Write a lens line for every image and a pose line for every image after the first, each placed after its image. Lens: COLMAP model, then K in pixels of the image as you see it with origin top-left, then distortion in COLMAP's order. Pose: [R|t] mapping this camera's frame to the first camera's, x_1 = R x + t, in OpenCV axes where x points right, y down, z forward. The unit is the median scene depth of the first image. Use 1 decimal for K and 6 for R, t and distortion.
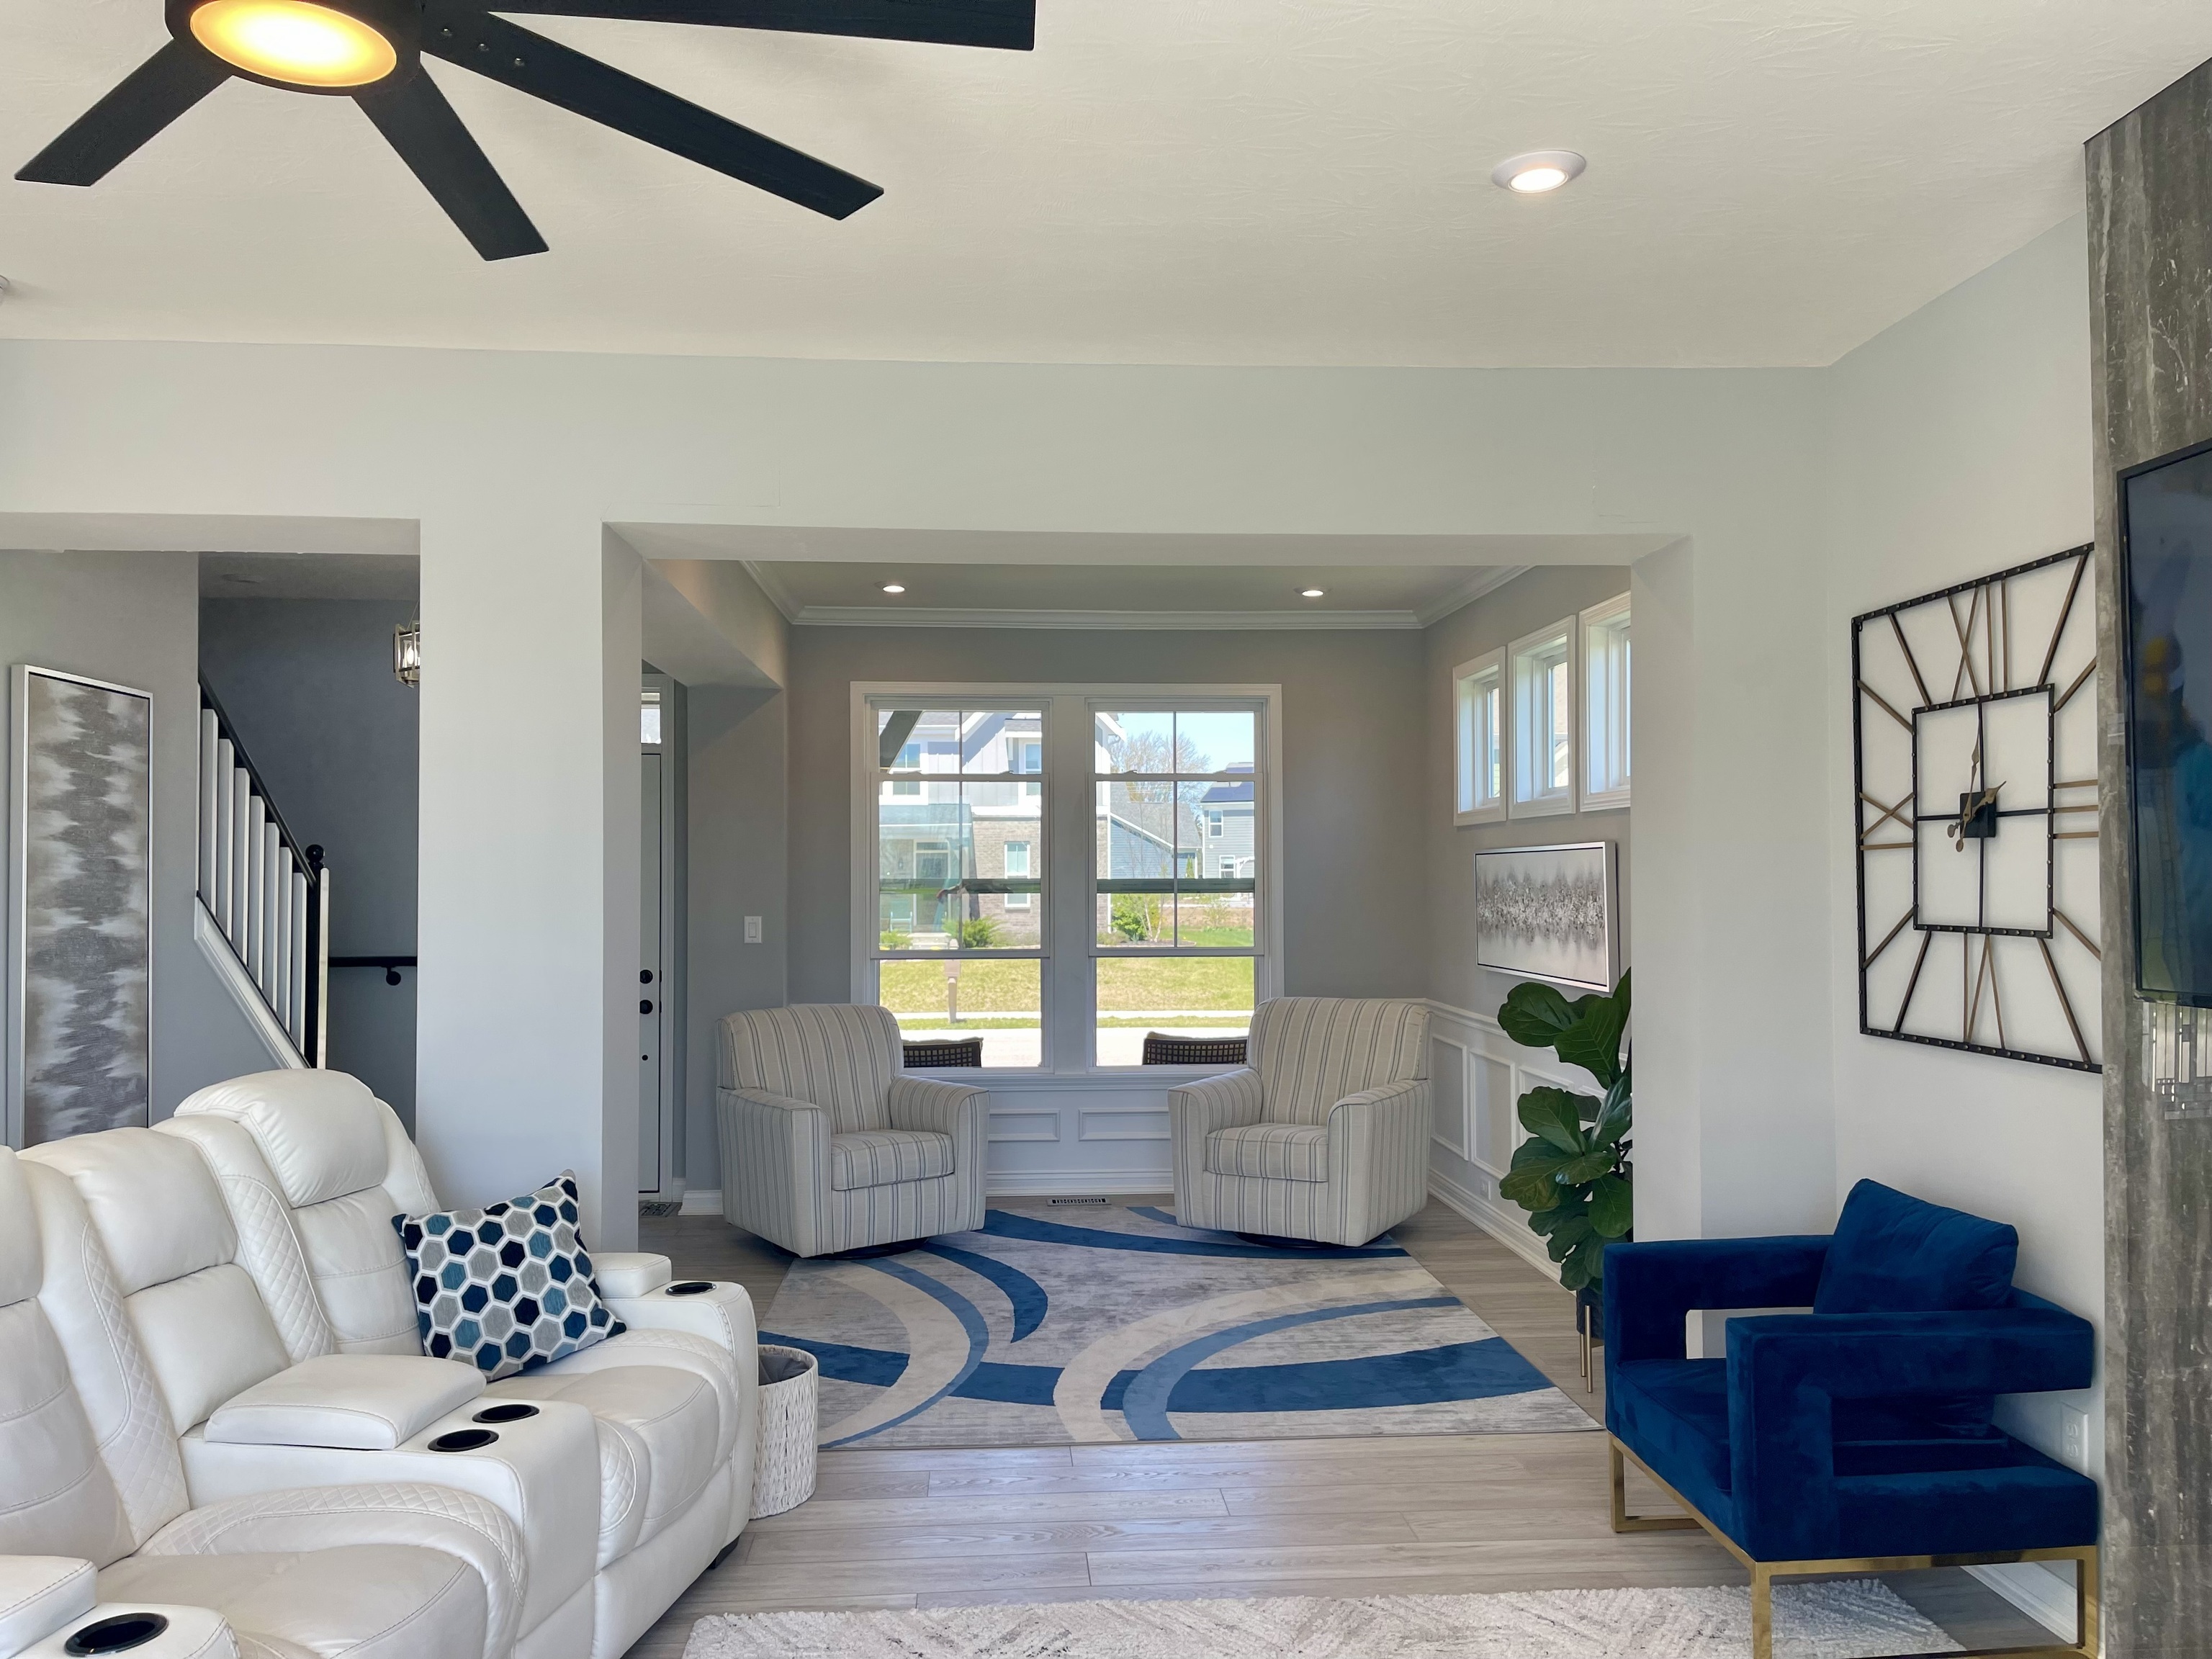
lens RADIAL K [[1632.9, 0, 1086.8], [0, 1632.9, 842.3], [0, 0, 1]] dist [0.065875, -0.086097]
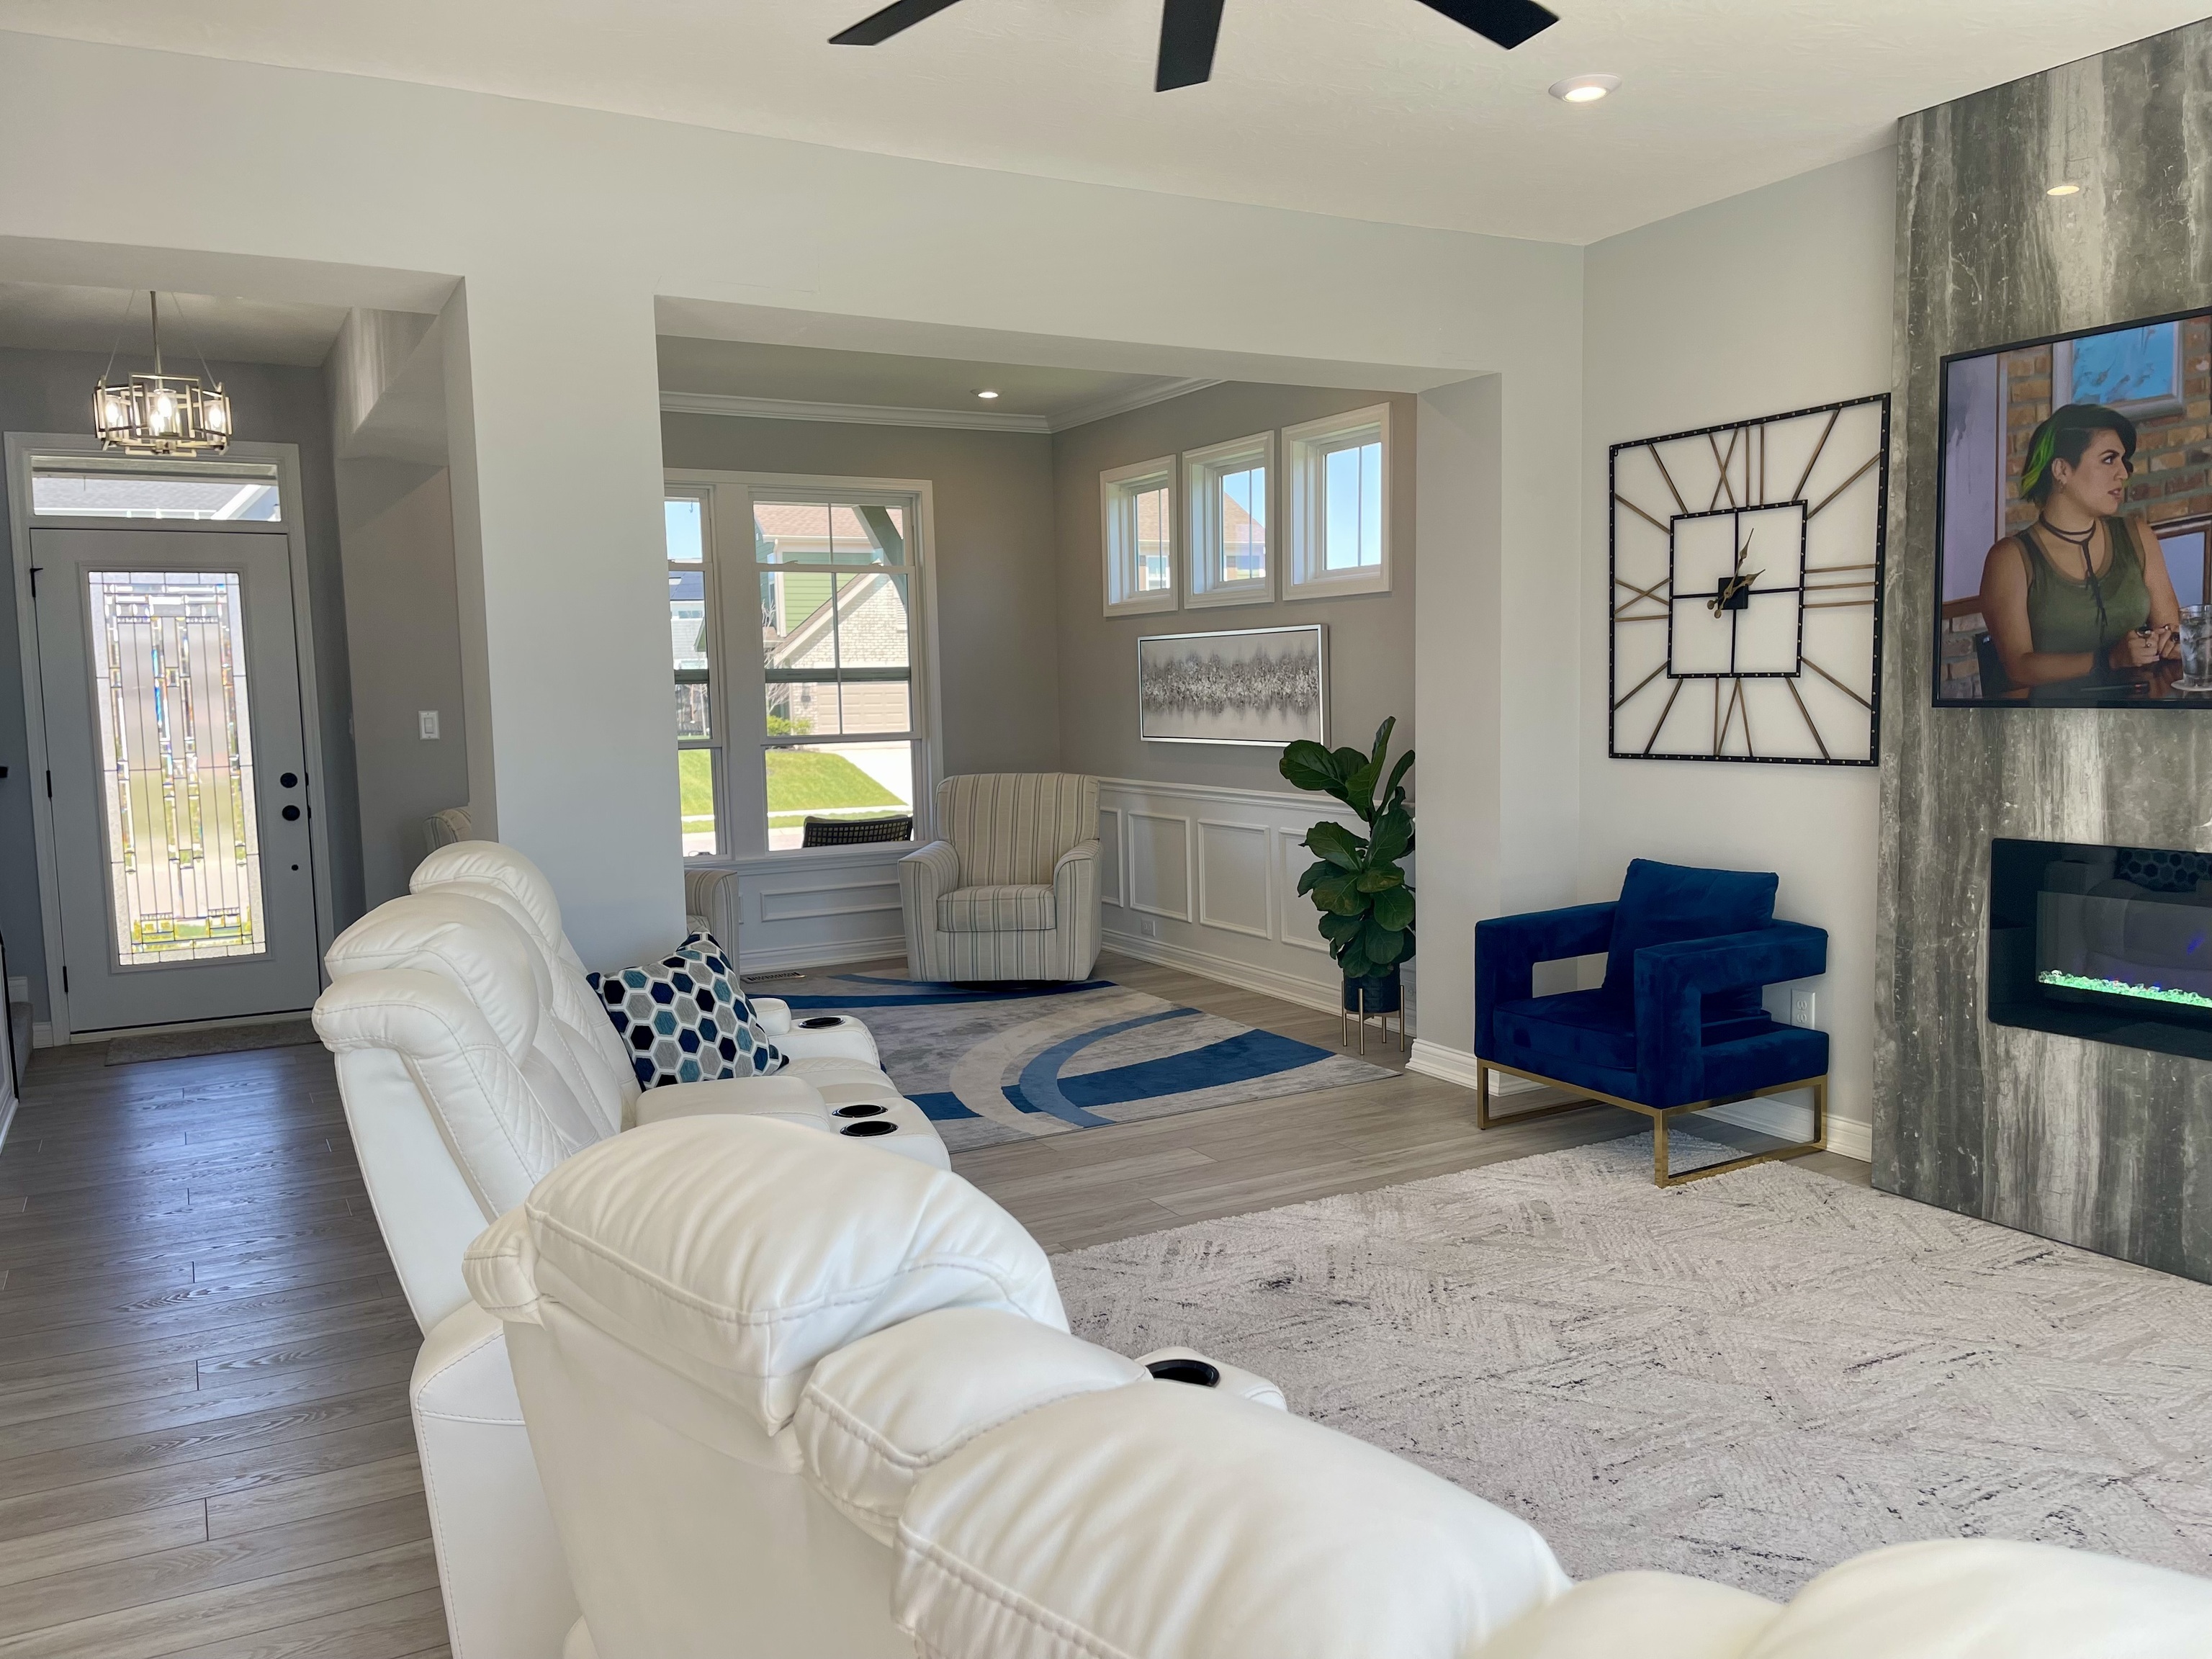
lens RADIAL K [[1641.4, 0, 1097.3], [0, 1641.4, 839.9], [0, 0, 1]] dist [0.058034, -0.064909]
pose [[0.904892, -0.056834, 0.421830, -0.403328], [0.008068, 0.993158, 0.116503, 0.016989], [-0.425565, -0.102019, 0.899159, -0.043950]]
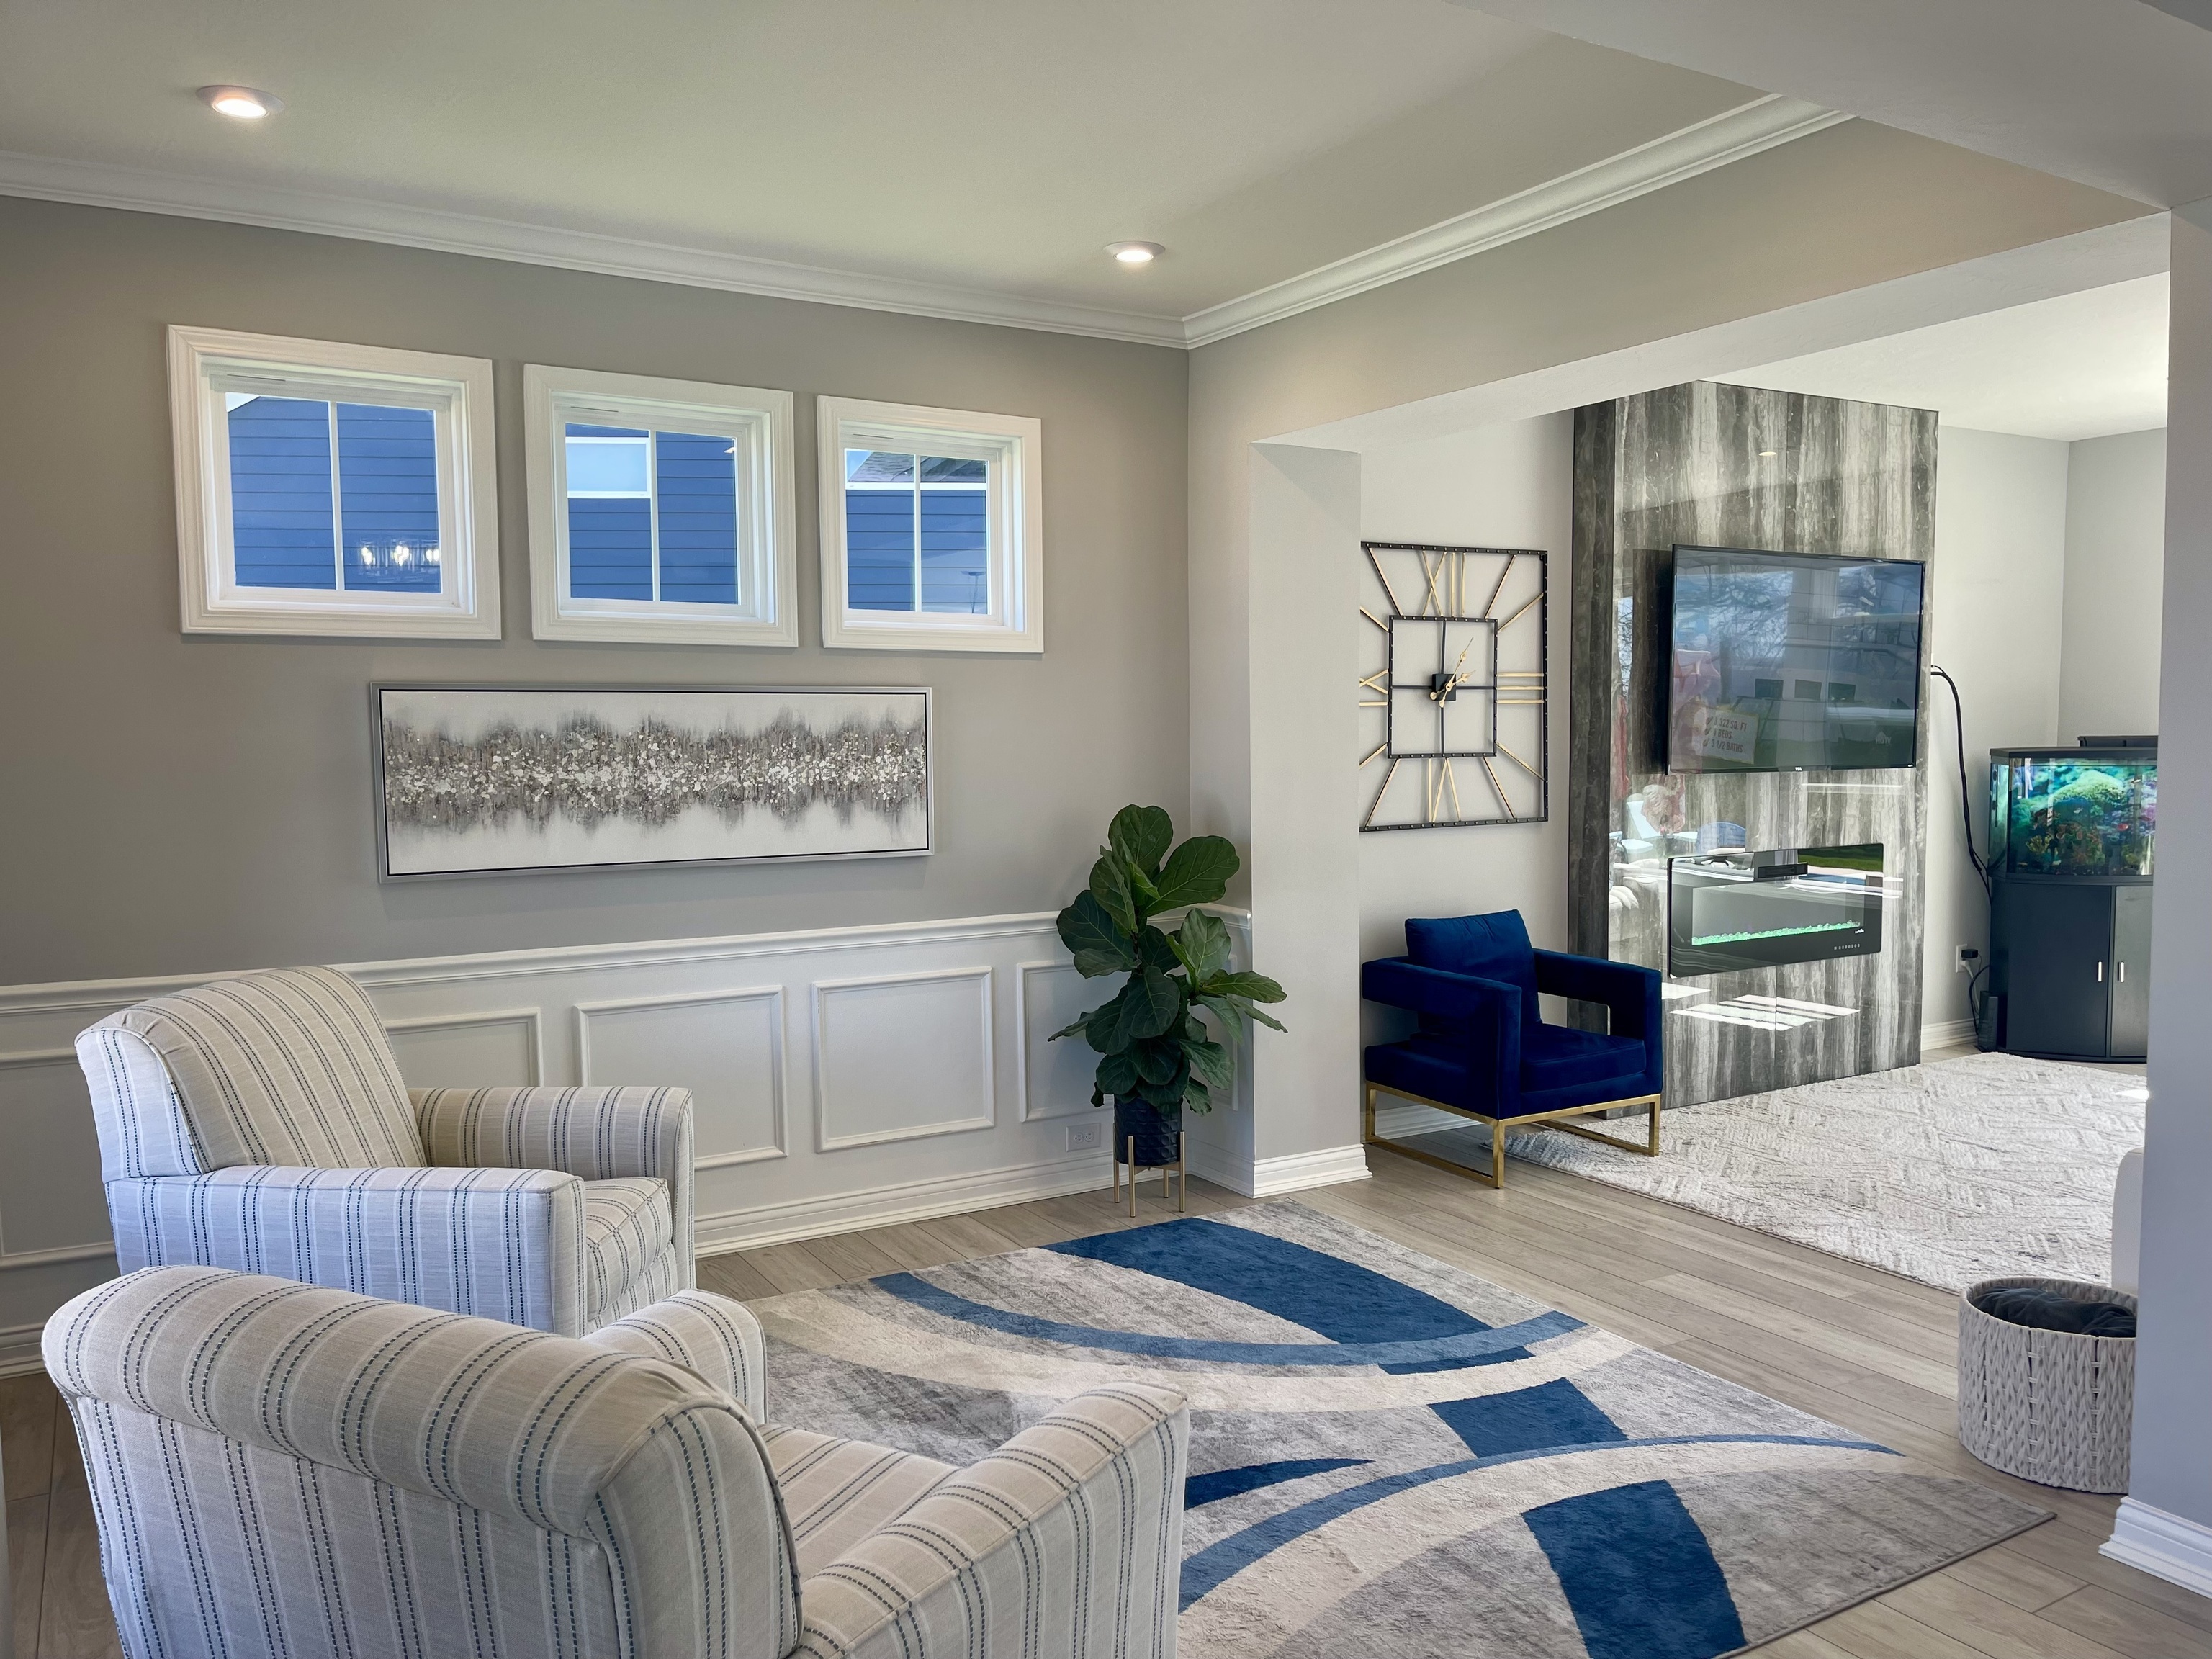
lens RADIAL K [[1674.3, 0, 1112.4], [0, 1674.3, 842.4], [0, 0, 1]] dist [0.057379, -0.066689]
pose [[-0.452300, -0.054985, 0.890169, -0.612492], [-0.011728, 0.998378, 0.055710, 0.036285], [-0.891789, 0.014758, -0.452212, 1.499804]]
